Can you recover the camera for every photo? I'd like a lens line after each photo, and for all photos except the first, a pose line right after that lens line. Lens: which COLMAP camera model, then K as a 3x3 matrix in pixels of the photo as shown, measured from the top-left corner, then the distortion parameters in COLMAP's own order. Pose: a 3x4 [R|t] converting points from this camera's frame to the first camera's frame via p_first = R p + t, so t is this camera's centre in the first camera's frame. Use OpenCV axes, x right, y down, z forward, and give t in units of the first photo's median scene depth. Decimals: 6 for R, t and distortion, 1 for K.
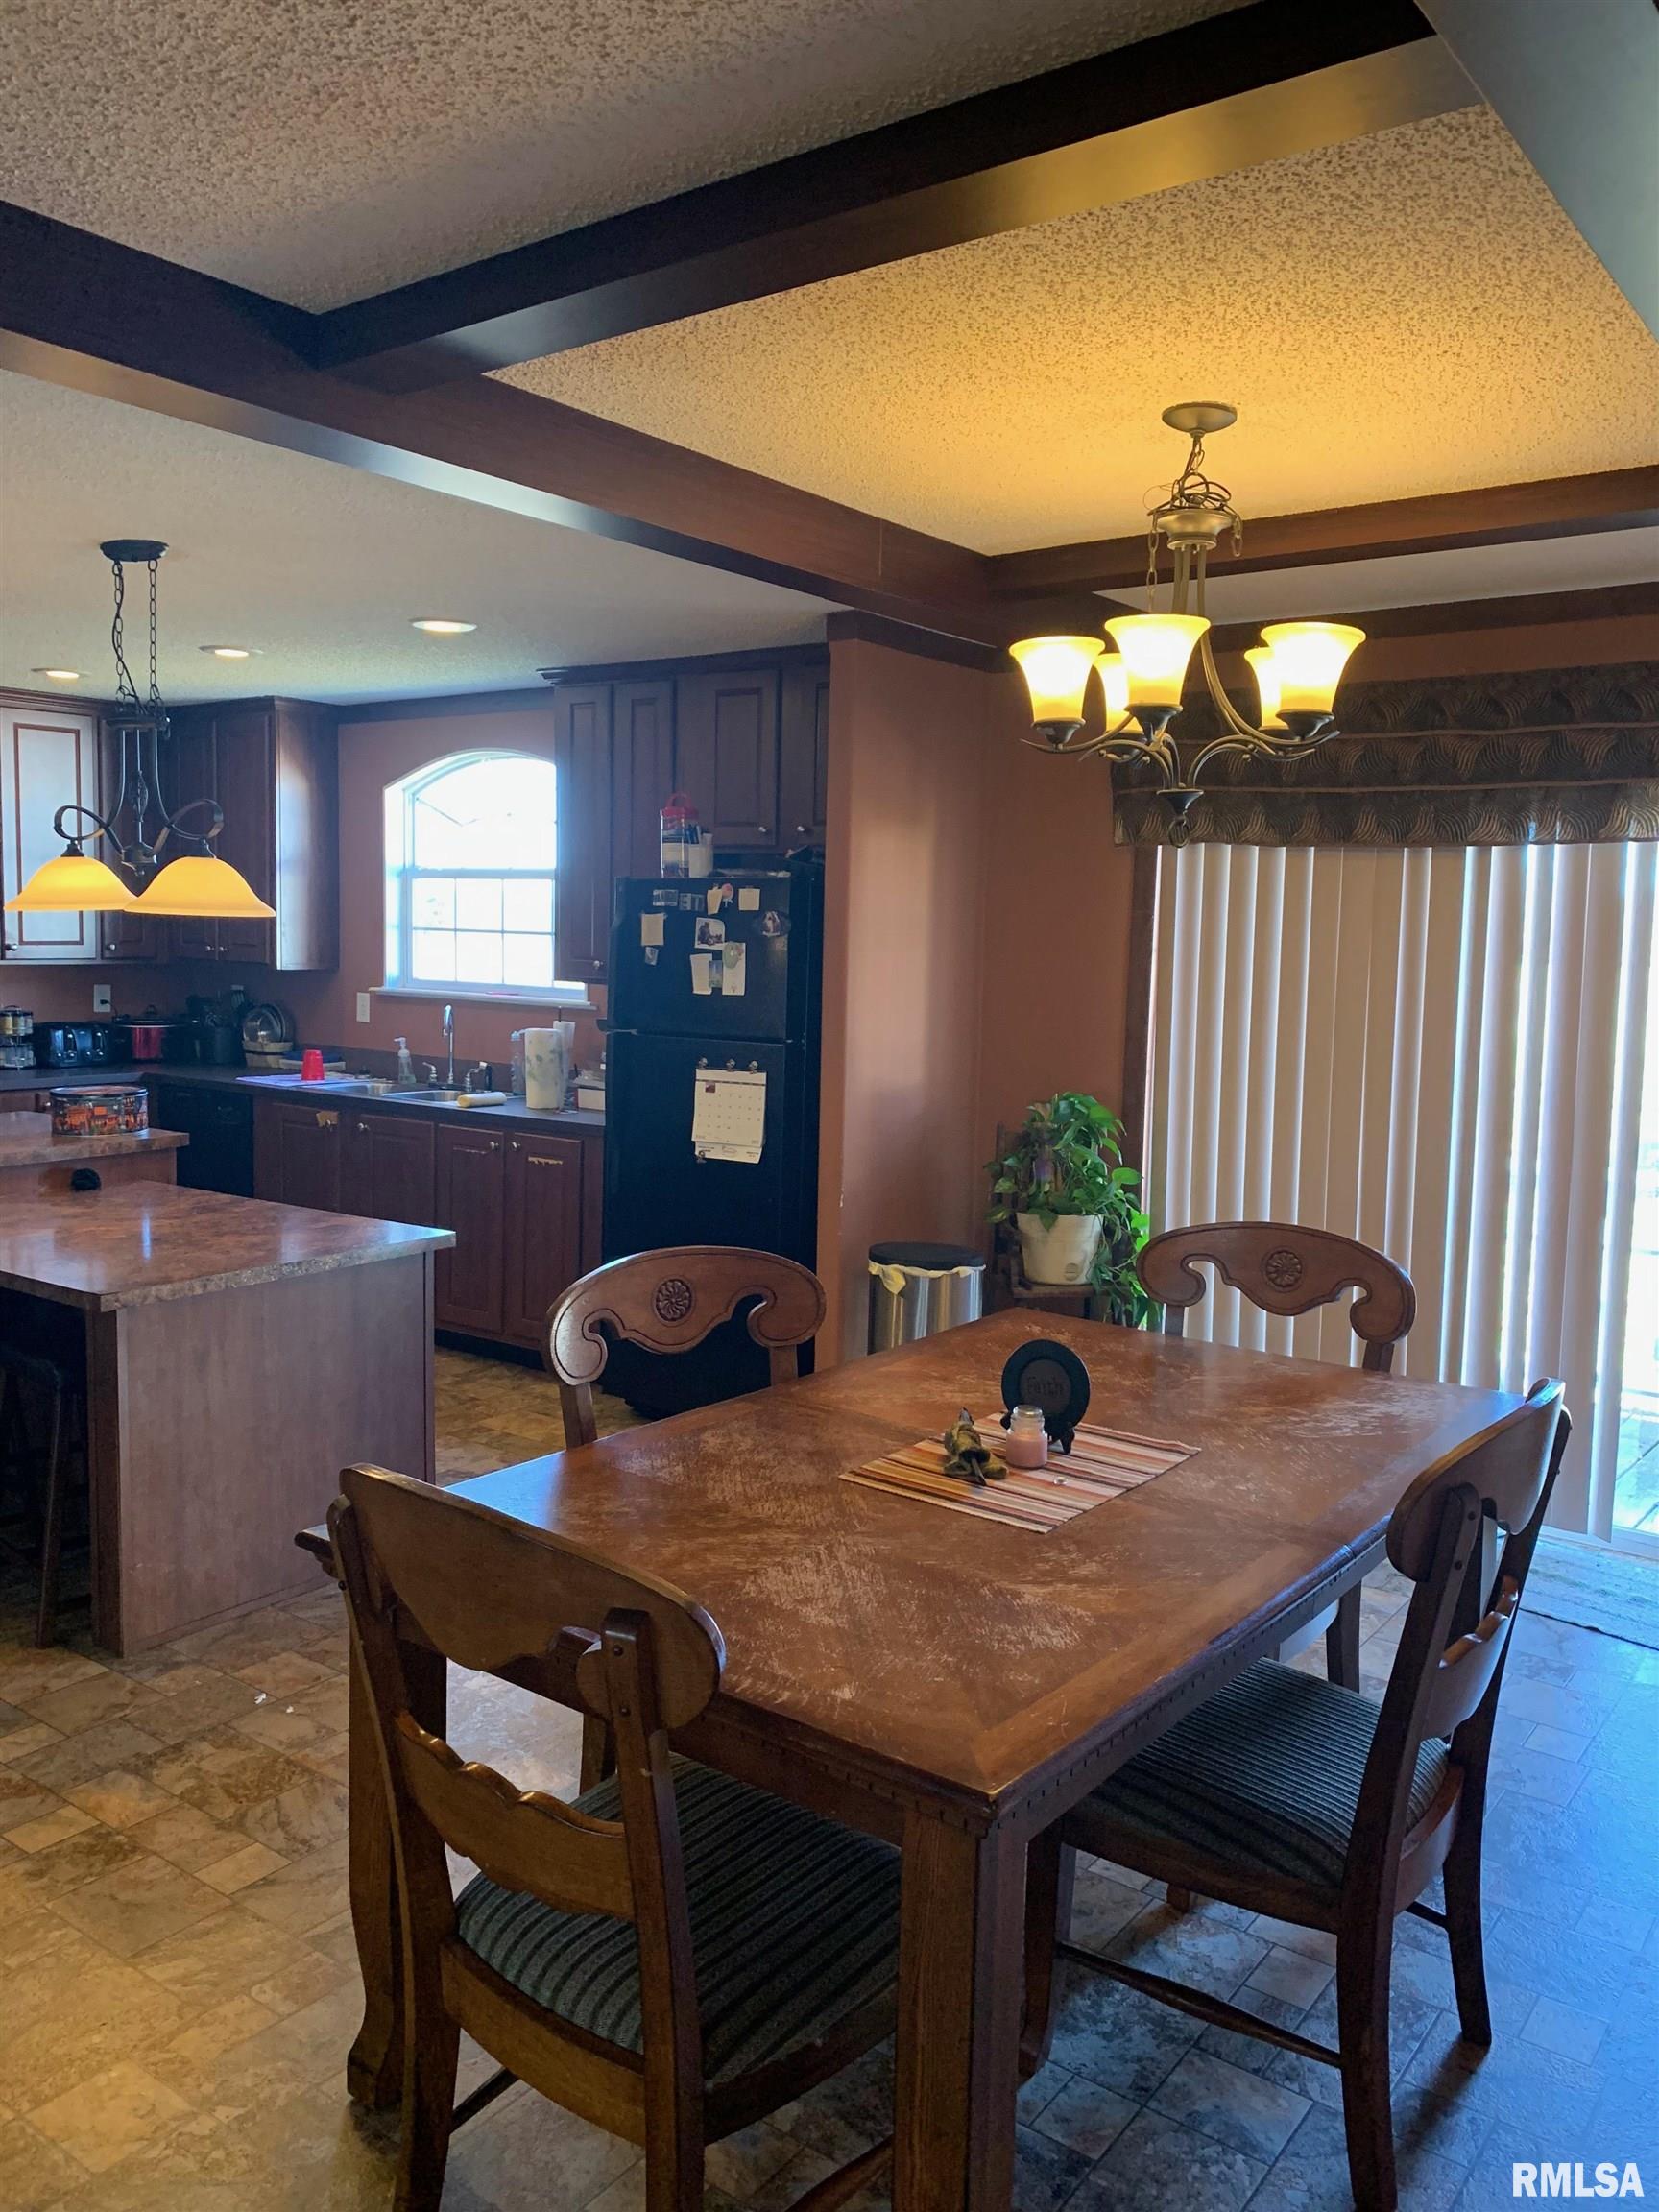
lens RADIAL K [[1689.2, 0, 856.0], [0, 1689.2, 1098.7], [0, 0, 1]] dist [0.074962, -0.071665]
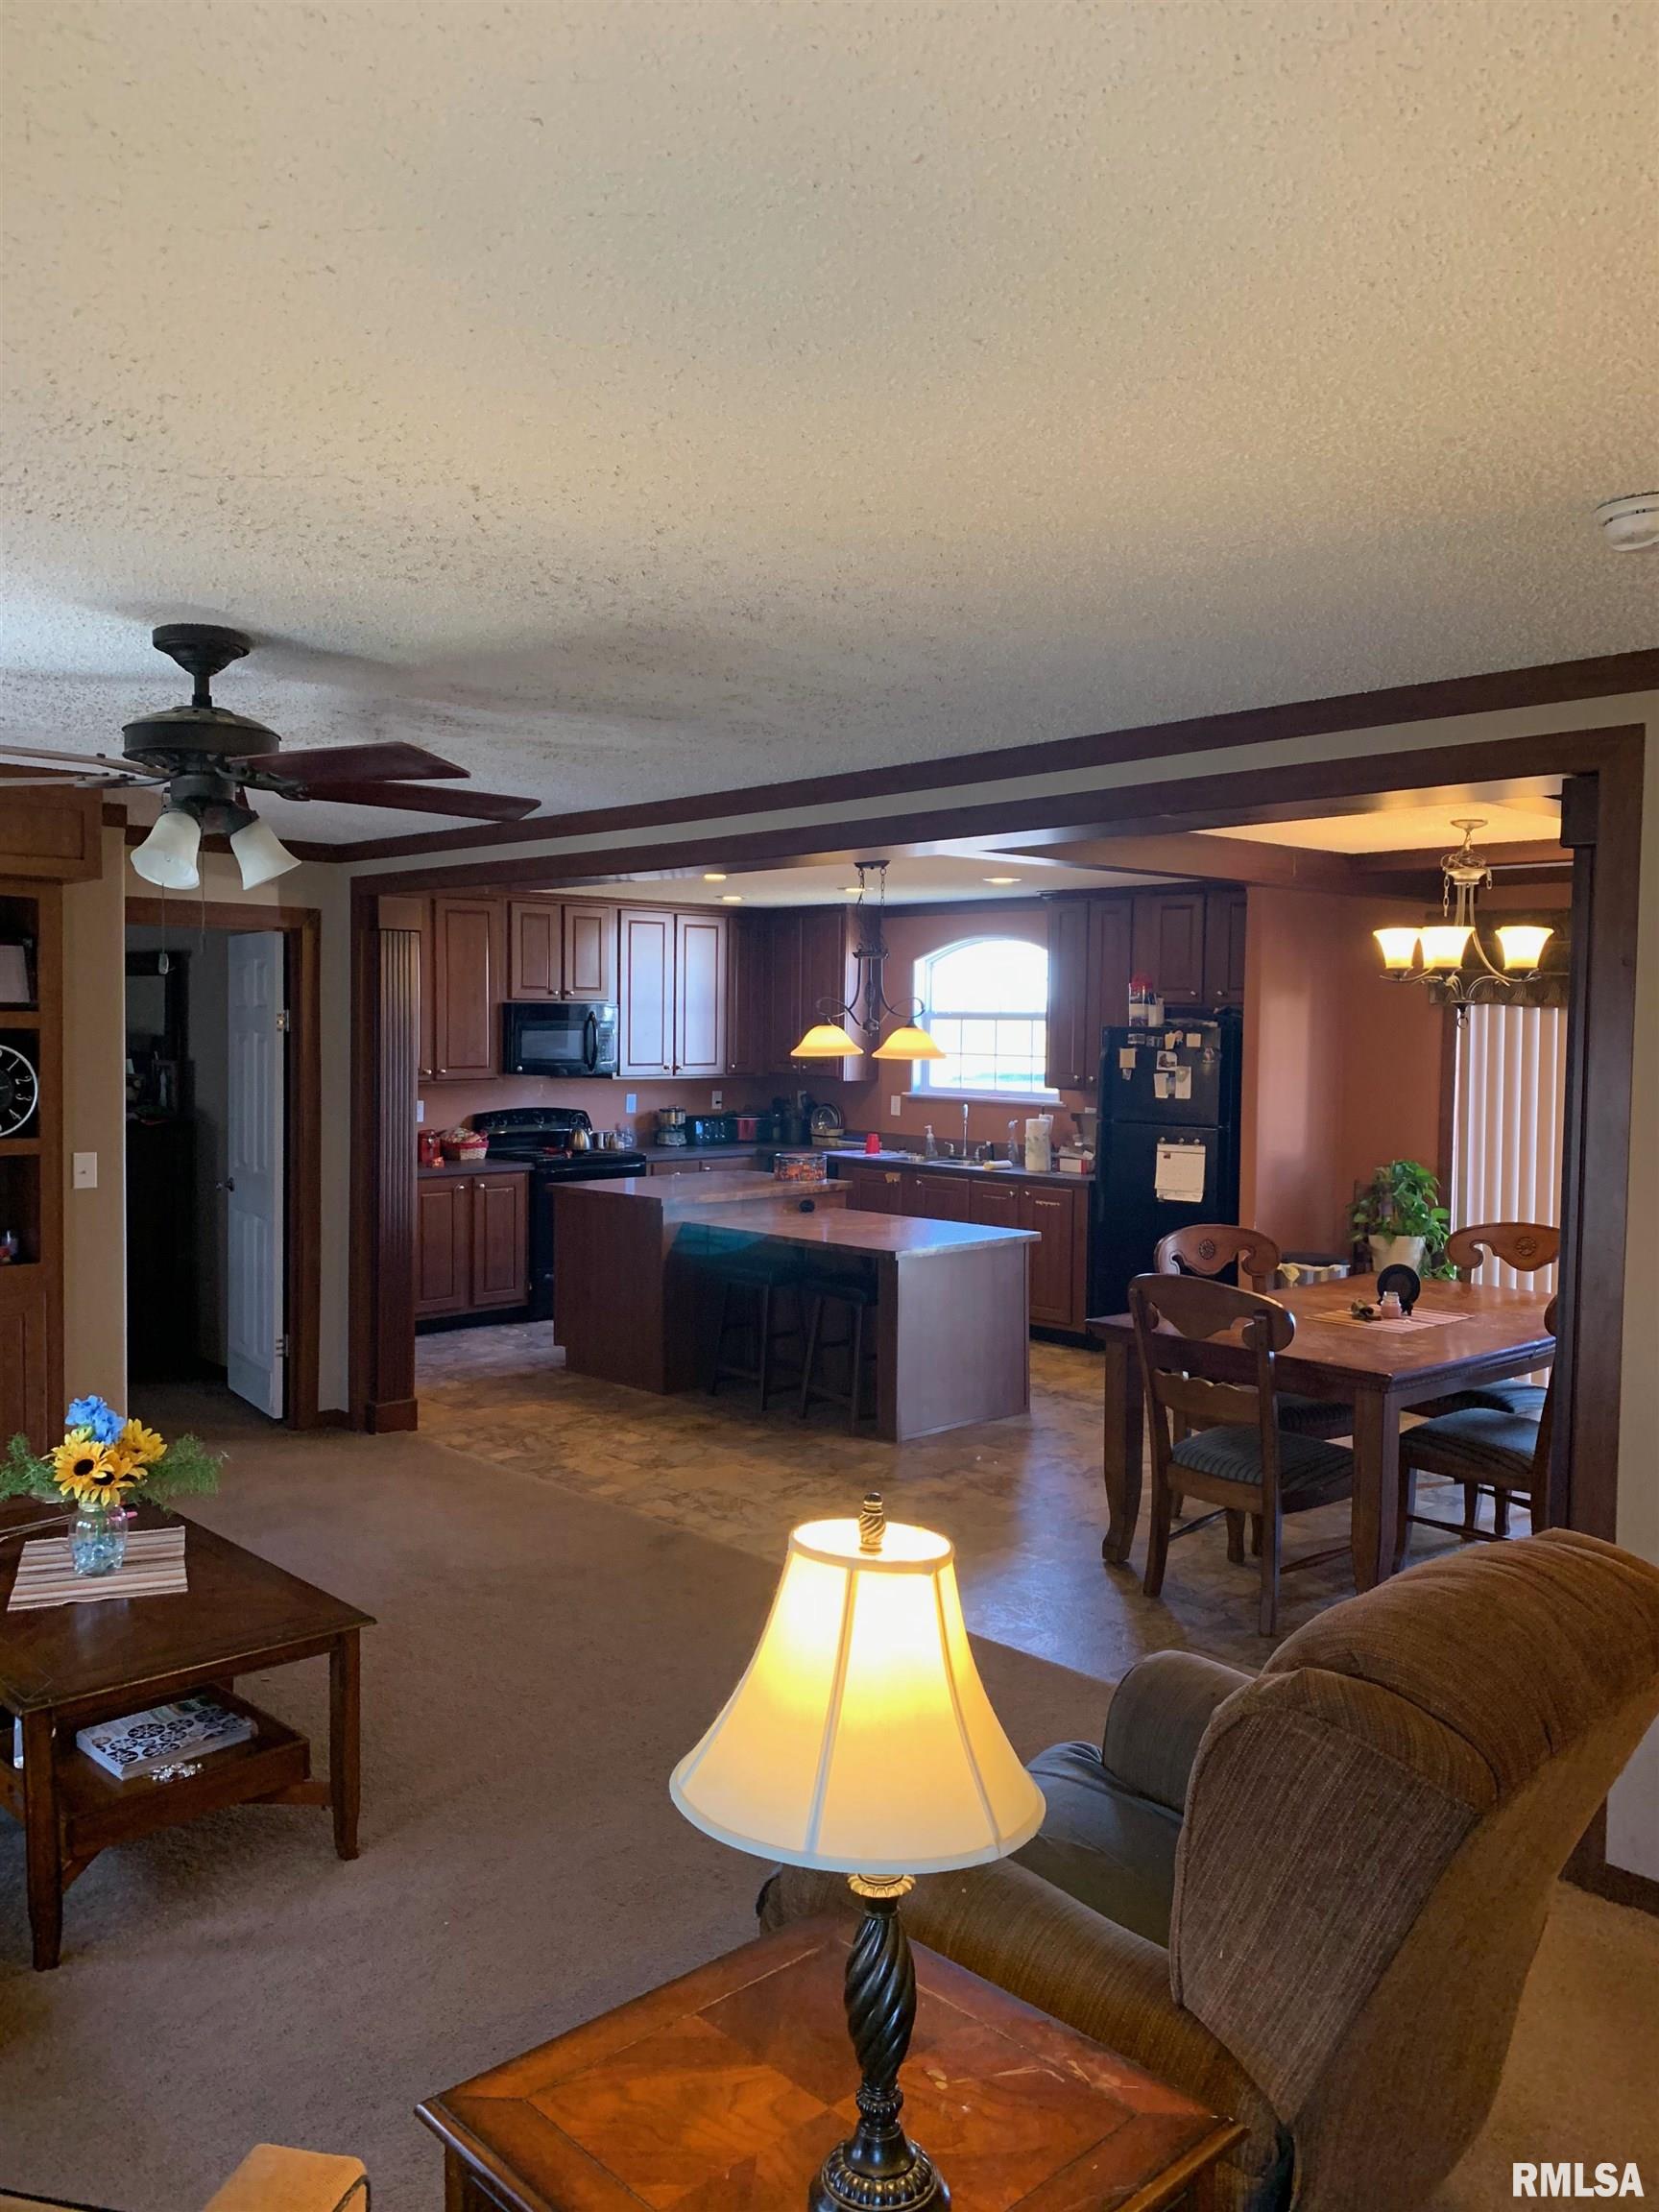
lens RADIAL K [[1701.9, 0, 832.4], [0, 1701.9, 1087.7], [0, 0, 1]] dist [0.067625, -0.074731]
pose [[0.982633, -0.004006, -0.185516, -0.136412], [-0.007228, 0.998182, -0.059839, 0.039422], [0.185419, 0.060141, 0.980817, -0.920798]]
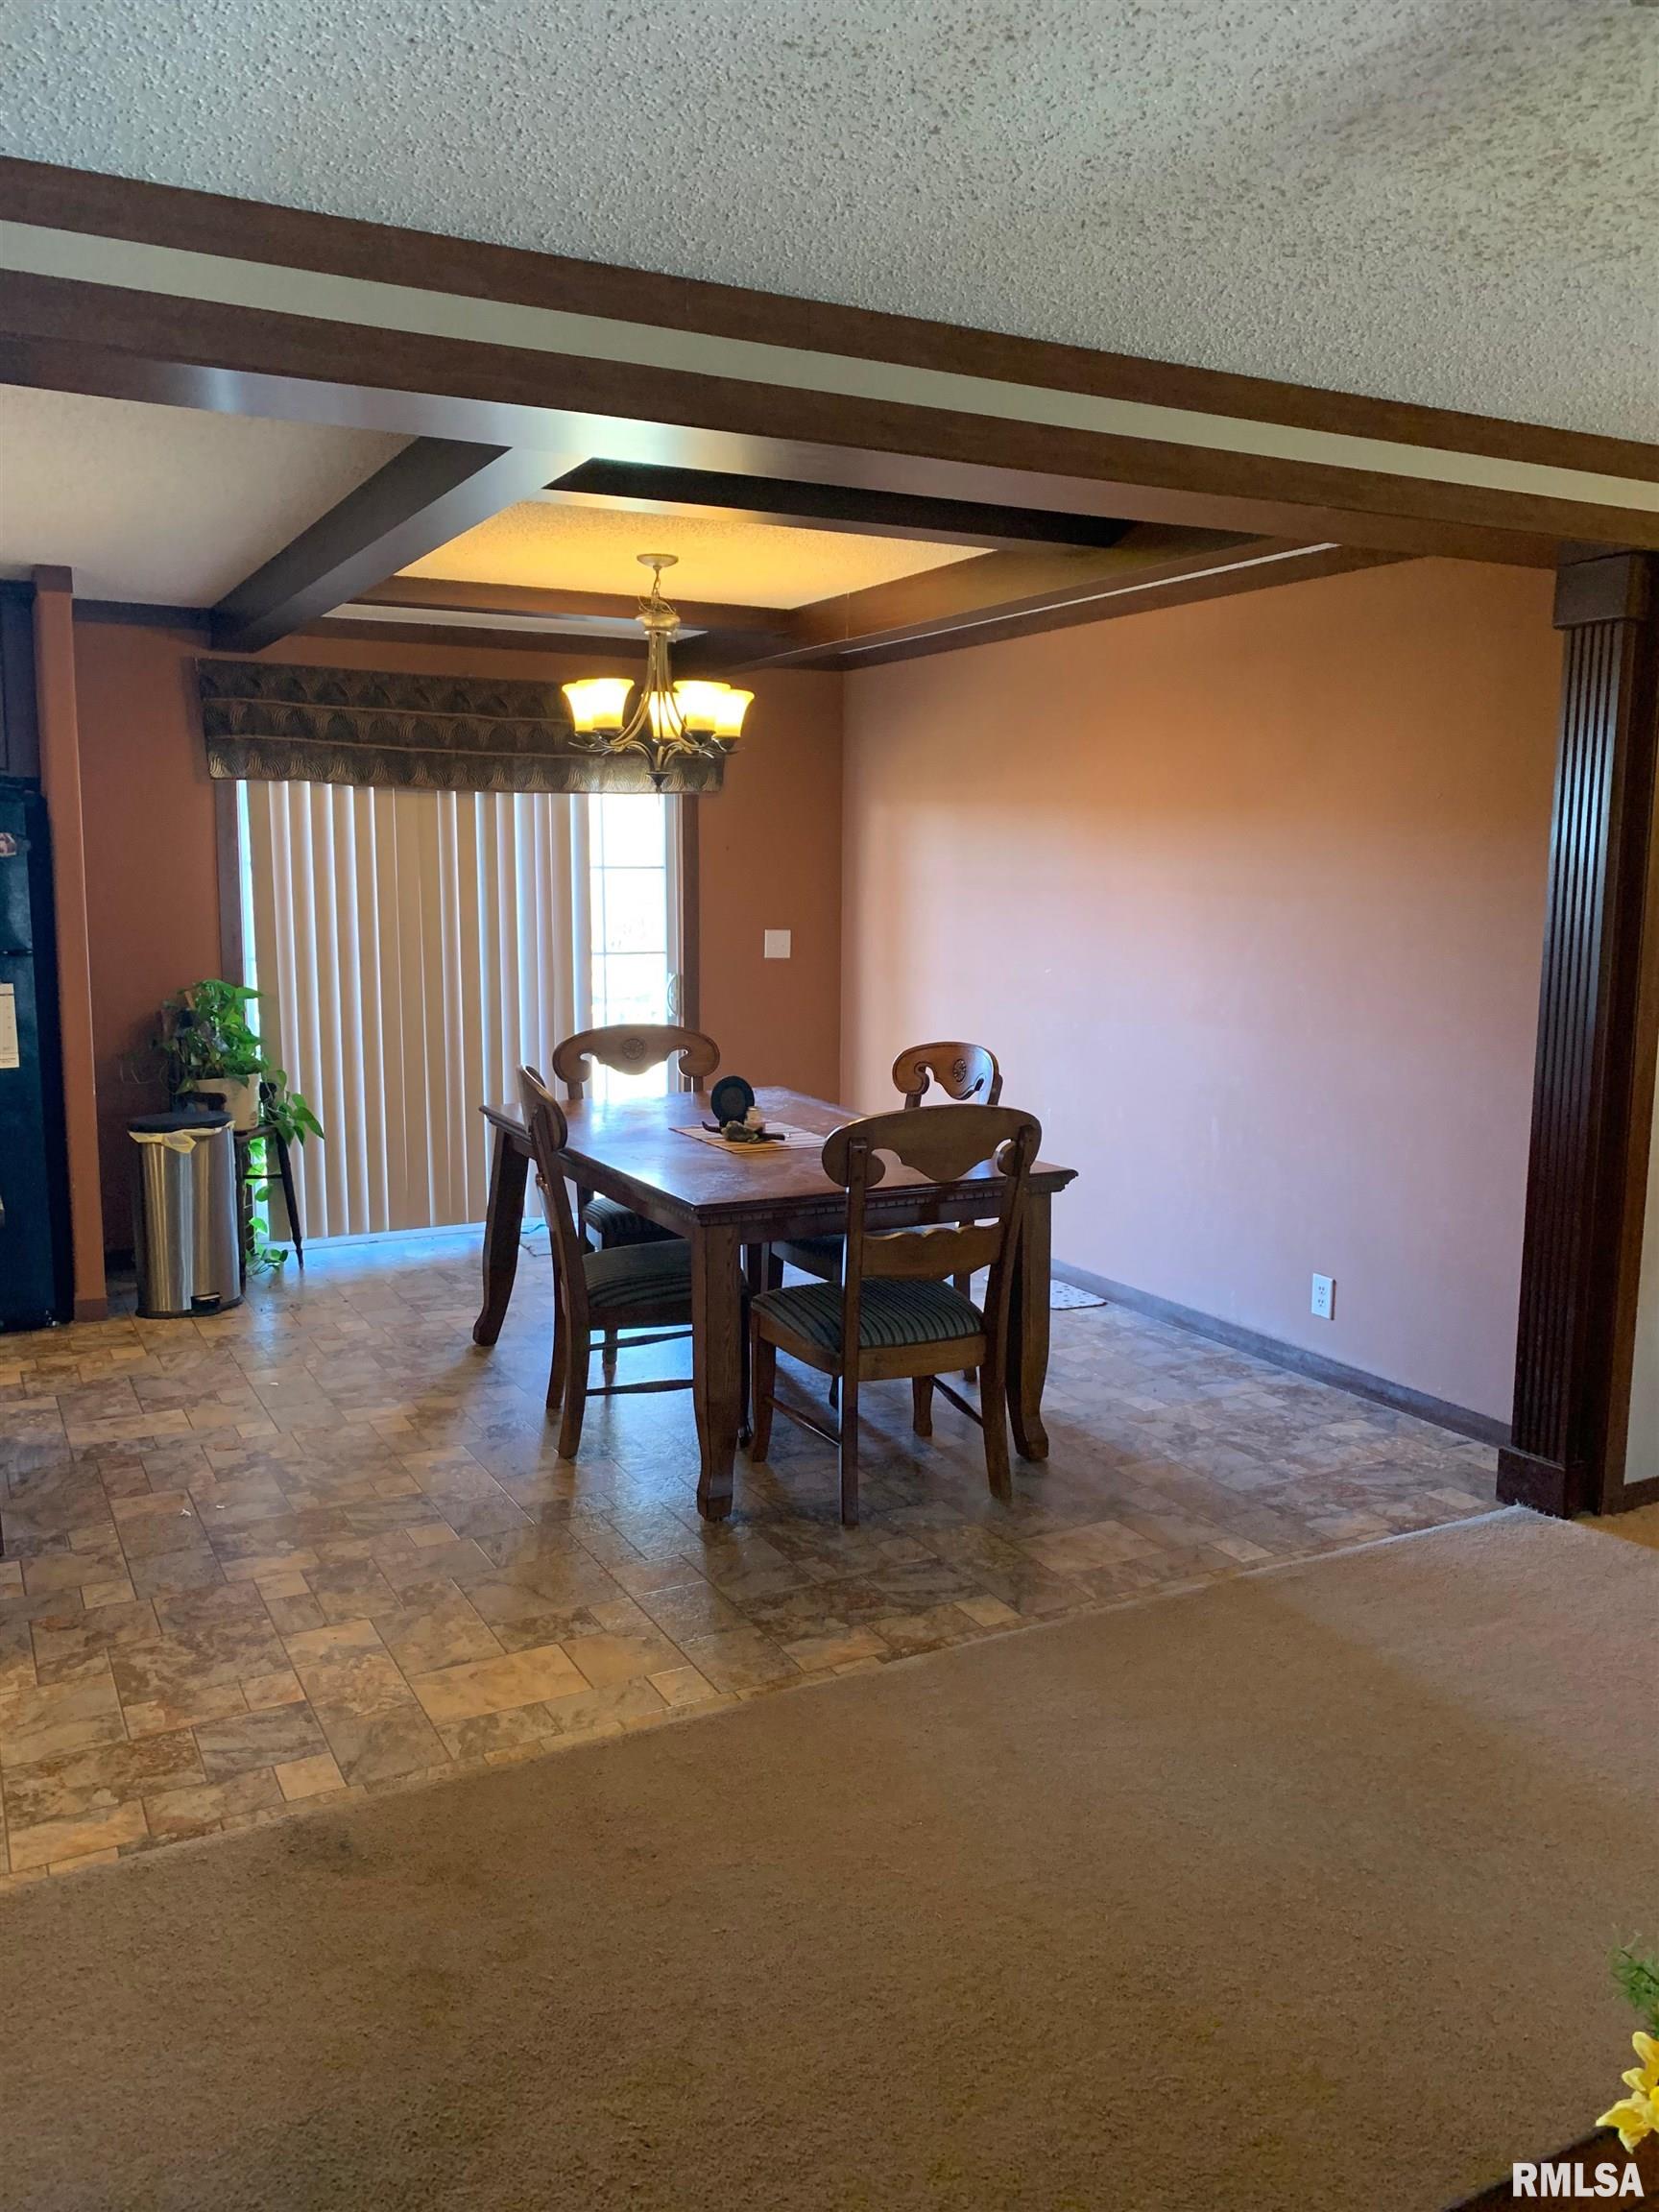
lens RADIAL K [[1701.9, 0, 832.4], [0, 1701.9, 1087.7], [0, 0, 1]] dist [0.067625, -0.074731]
pose [[0.431067, -0.137483, 0.891785, -1.091513], [0.093802, 0.989797, 0.107252, -0.023966], [-0.897431, 0.037418, 0.439565, 0.062562]]
